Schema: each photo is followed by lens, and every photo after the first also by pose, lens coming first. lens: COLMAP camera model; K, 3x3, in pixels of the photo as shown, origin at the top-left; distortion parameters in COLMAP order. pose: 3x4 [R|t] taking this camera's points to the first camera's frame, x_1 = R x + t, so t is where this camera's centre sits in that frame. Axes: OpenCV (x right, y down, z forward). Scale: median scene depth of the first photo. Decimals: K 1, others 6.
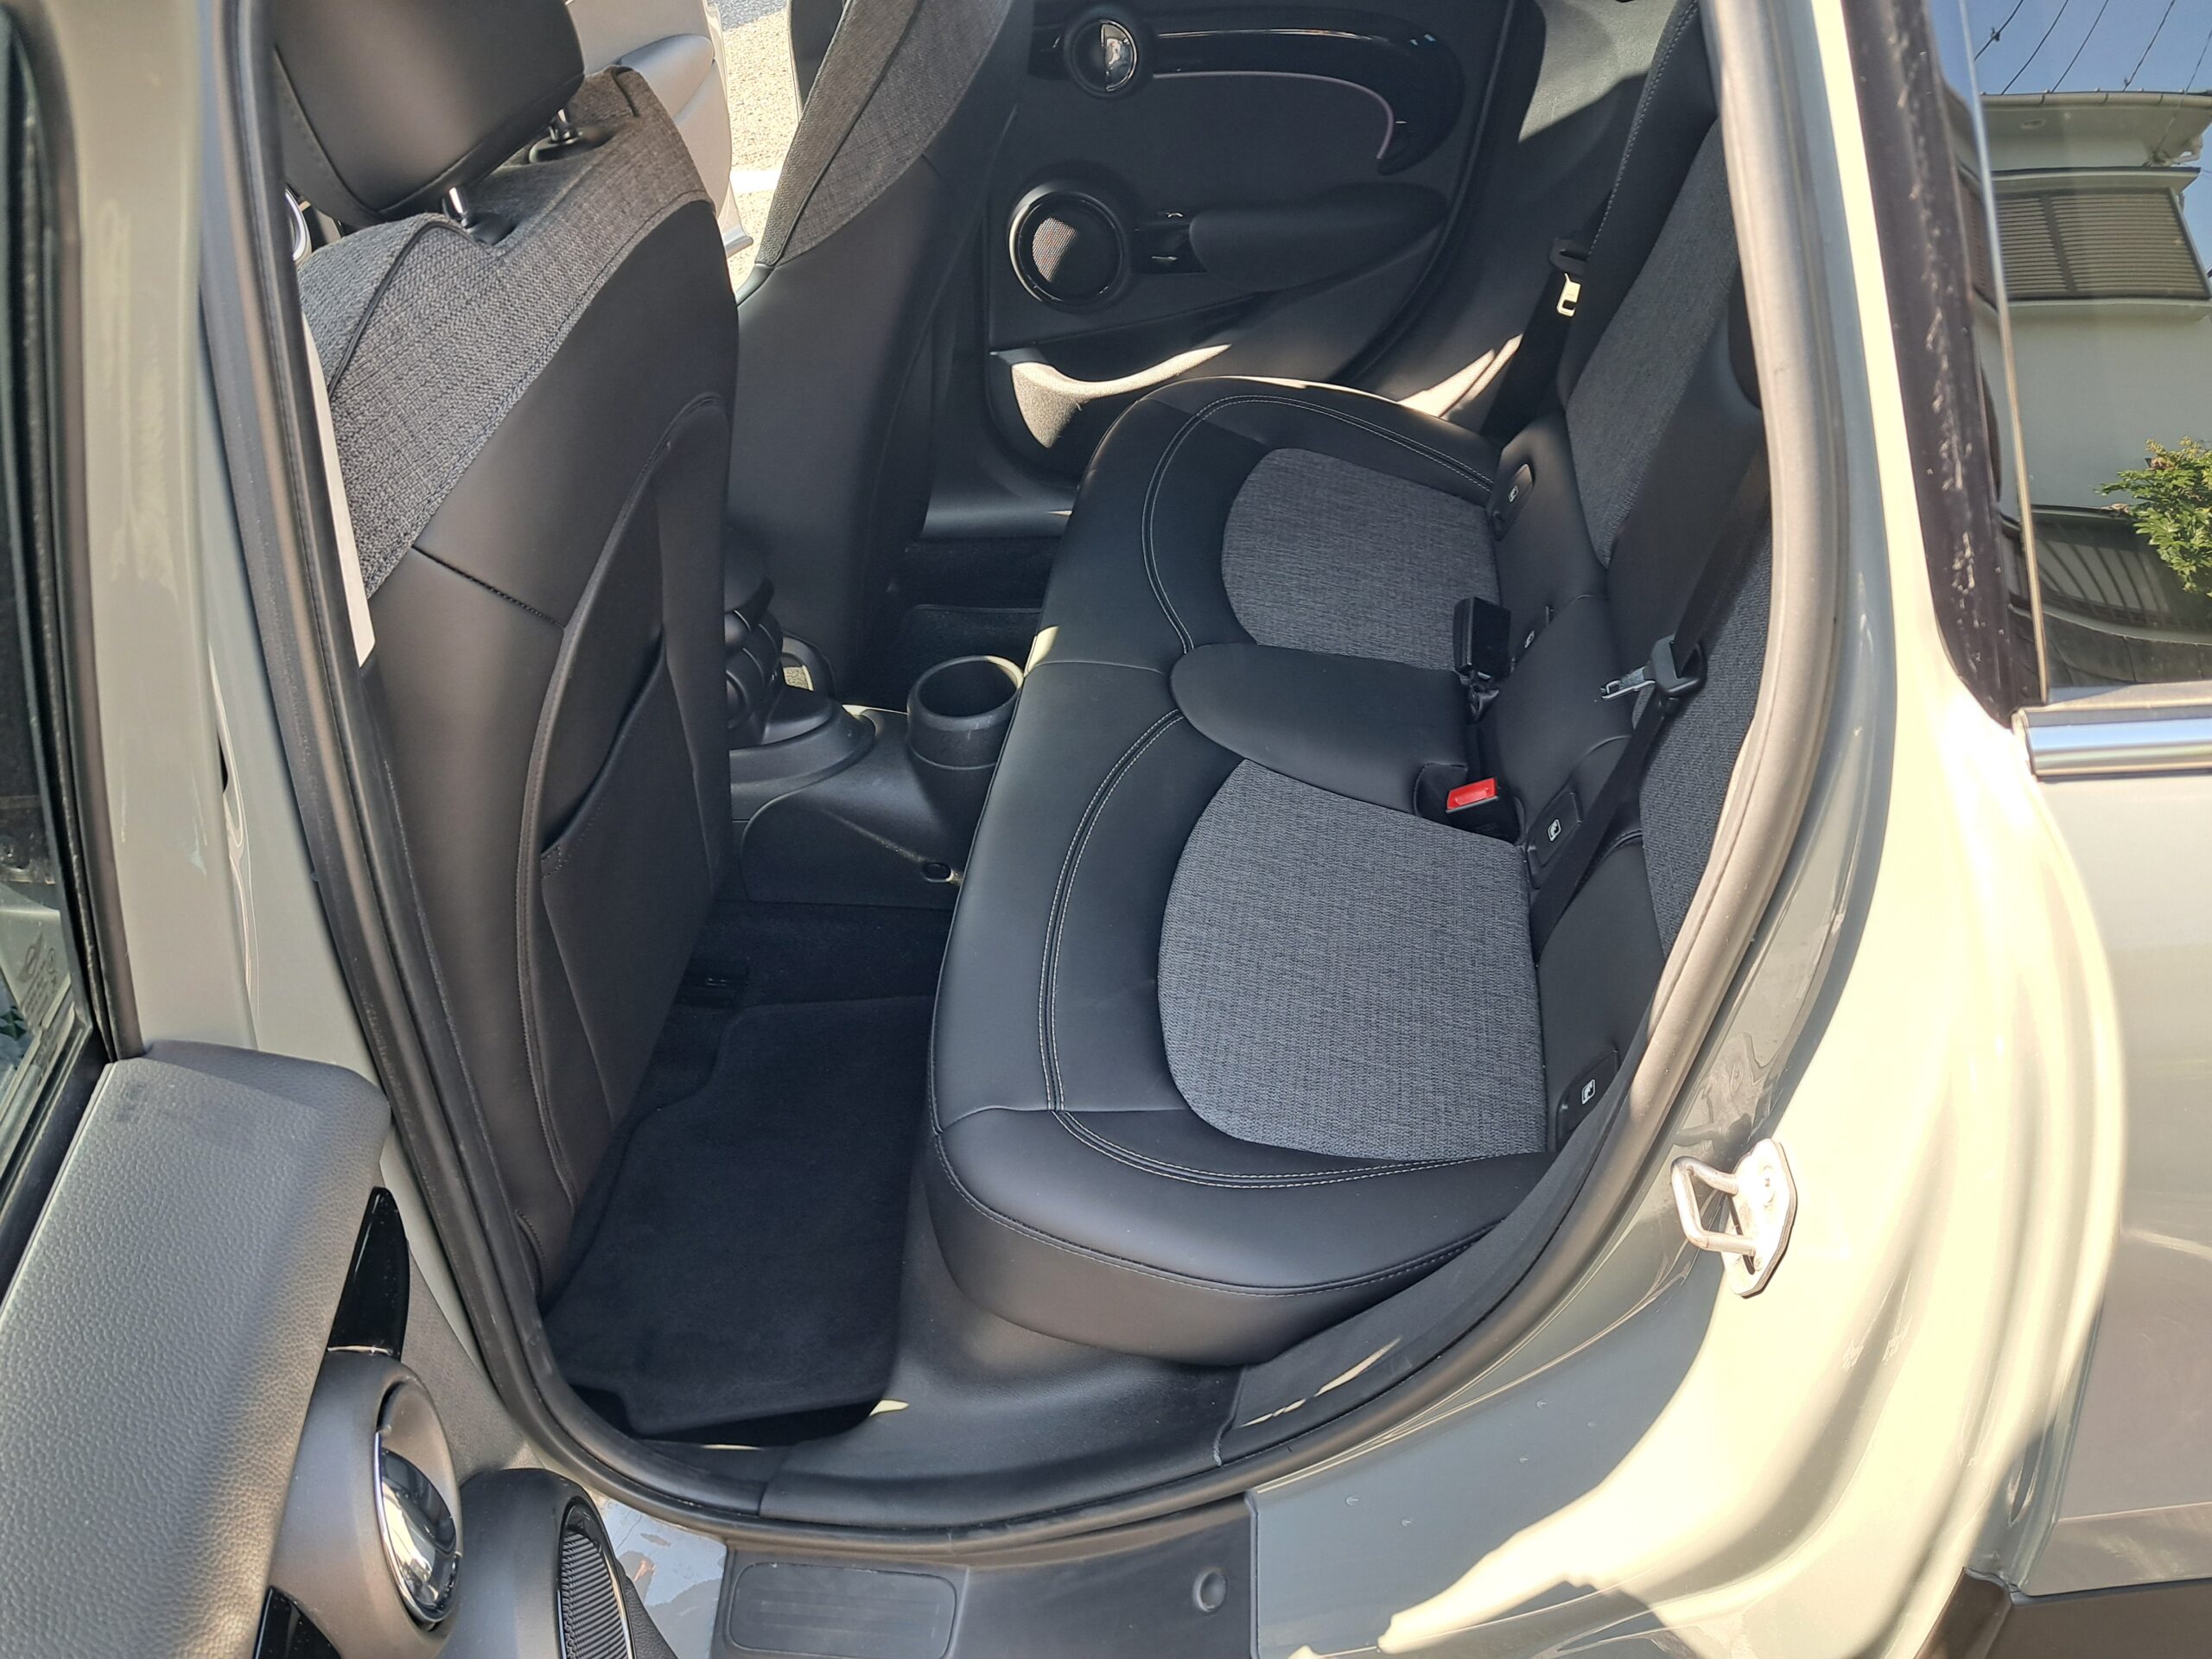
lens RADIAL K [[1596.6, 0, 1097.2], [0, 1596.6, 824.8], [0, 0, 1]] dist [0.062825, -0.071088]
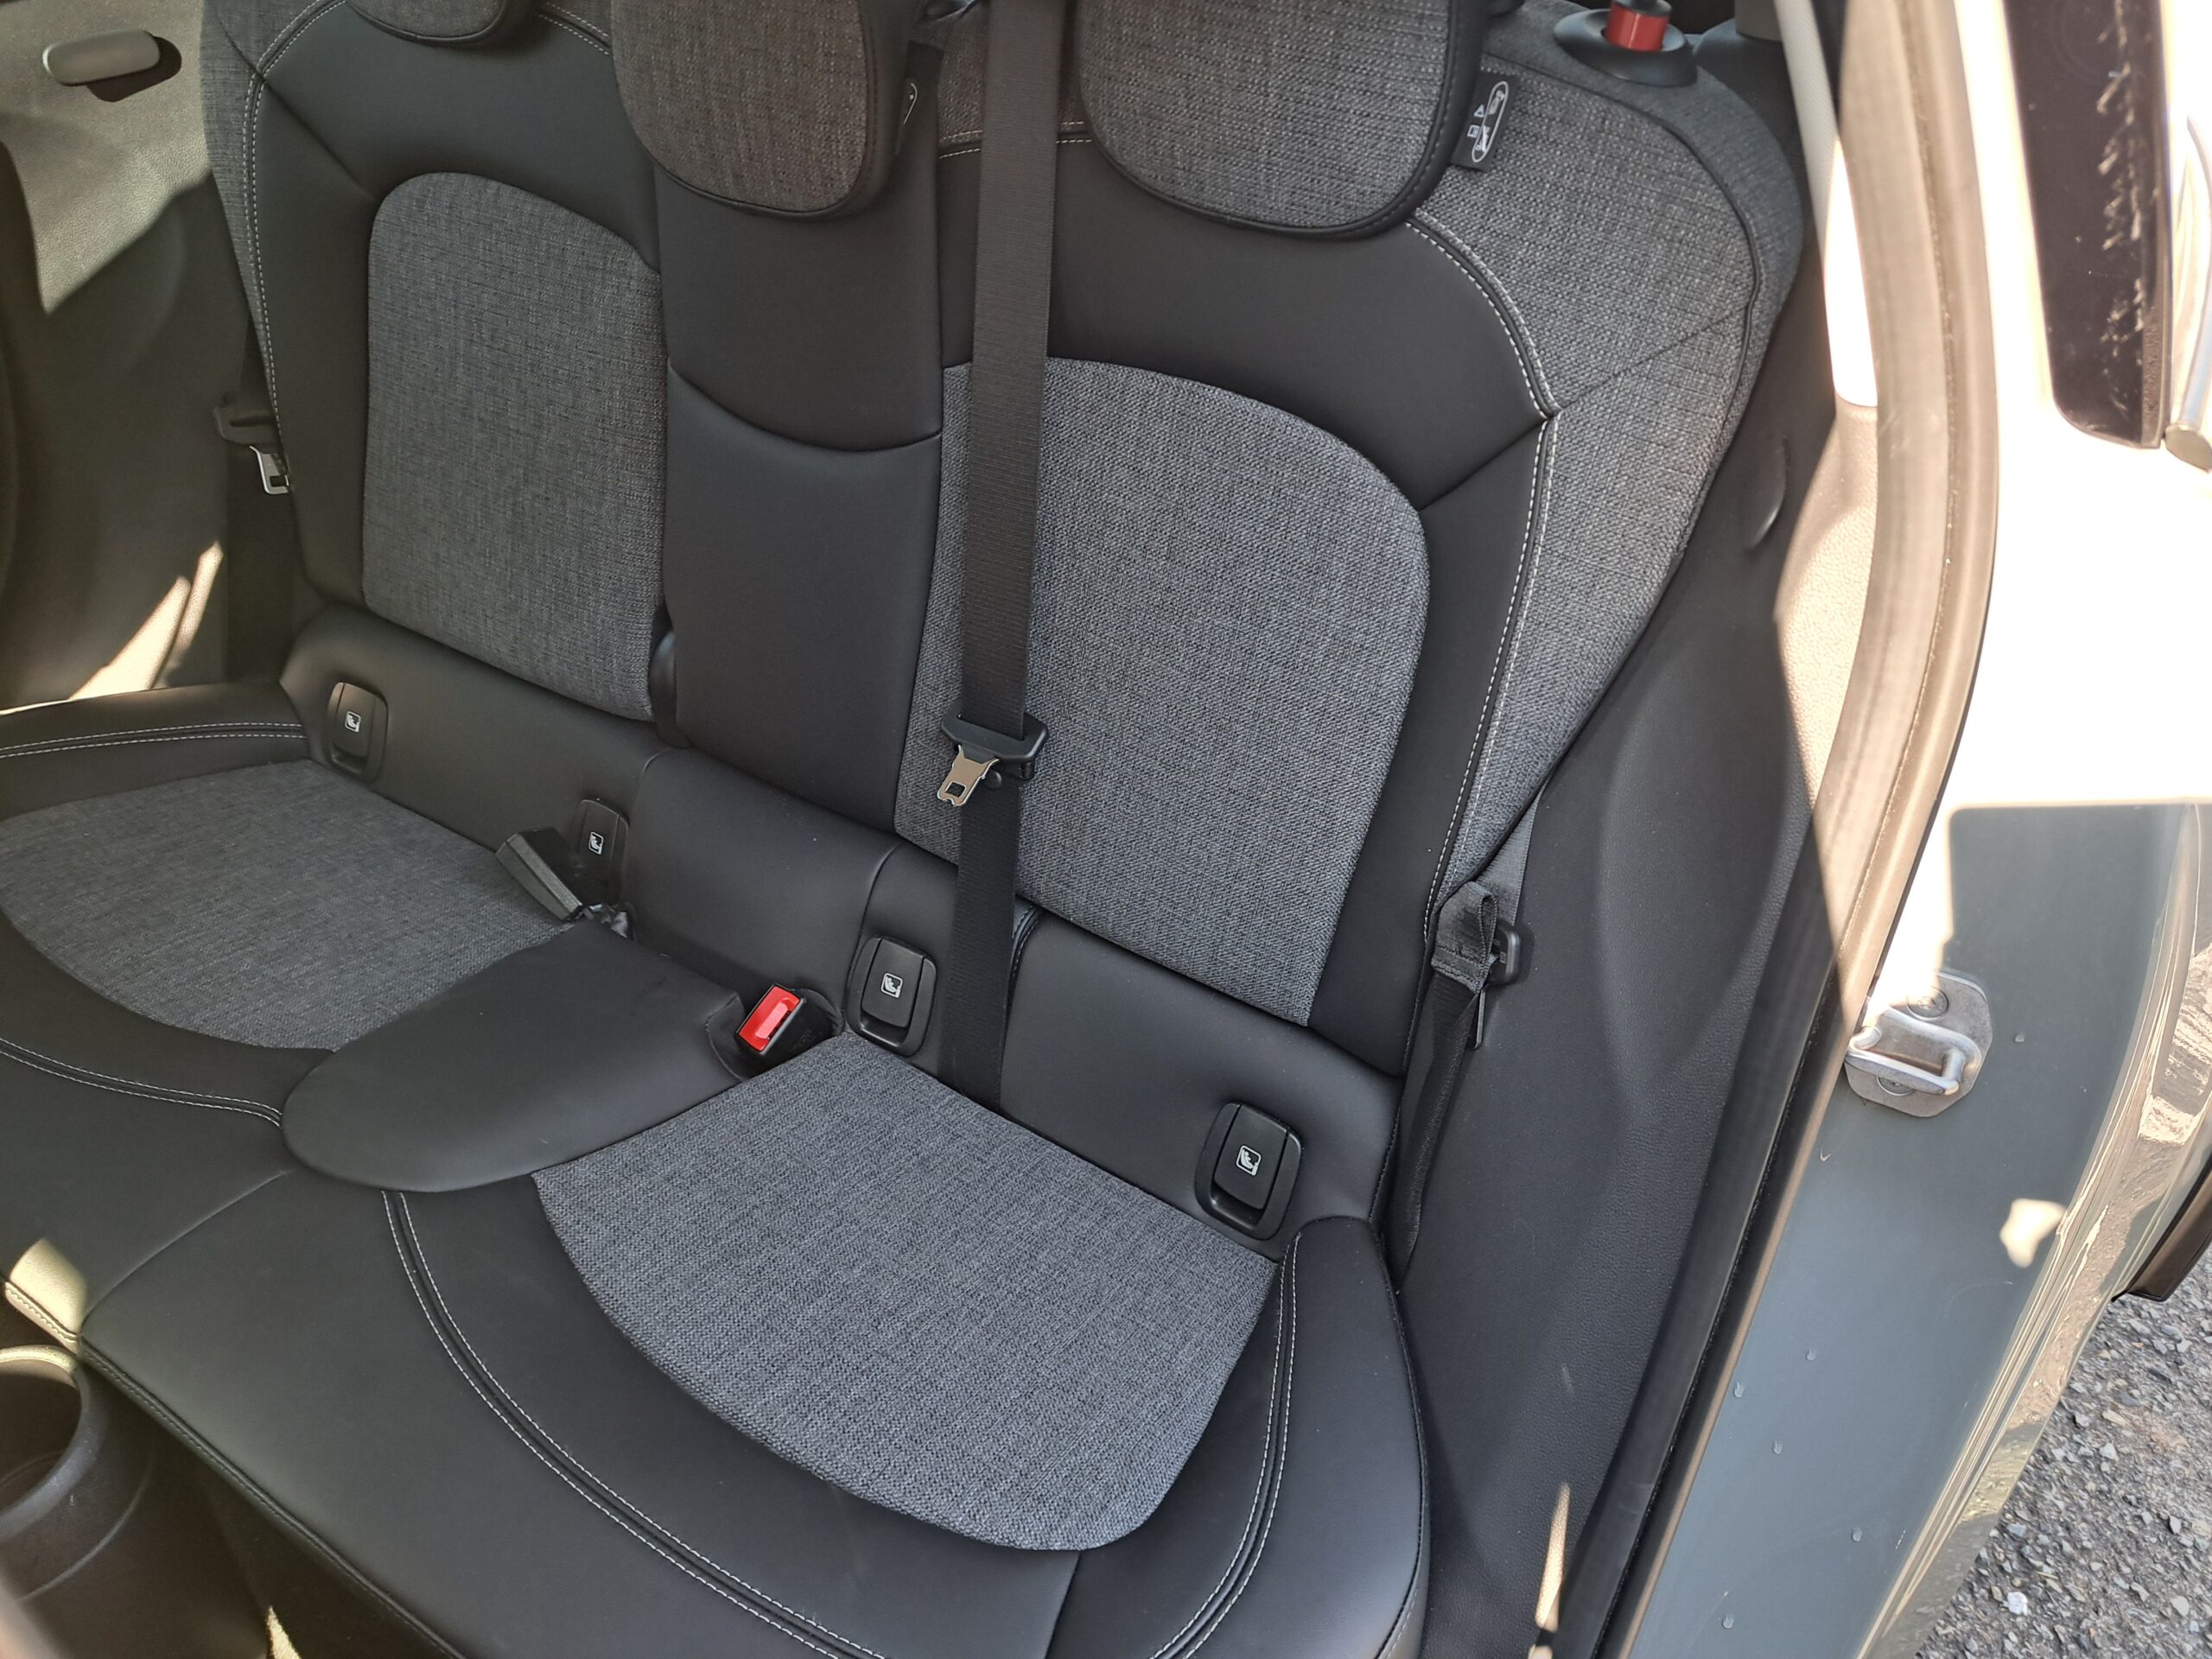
lens RADIAL K [[1596.6, 0, 1102.0], [0, 1596.6, 834.0], [0, 0, 1]] dist [0.062825, -0.071088]
pose [[0.417982, -0.494198, 0.762273, -0.249702], [0.541421, 0.809301, 0.227806, -0.179784], [-0.729489, 0.317492, 0.605842, 0.365339]]
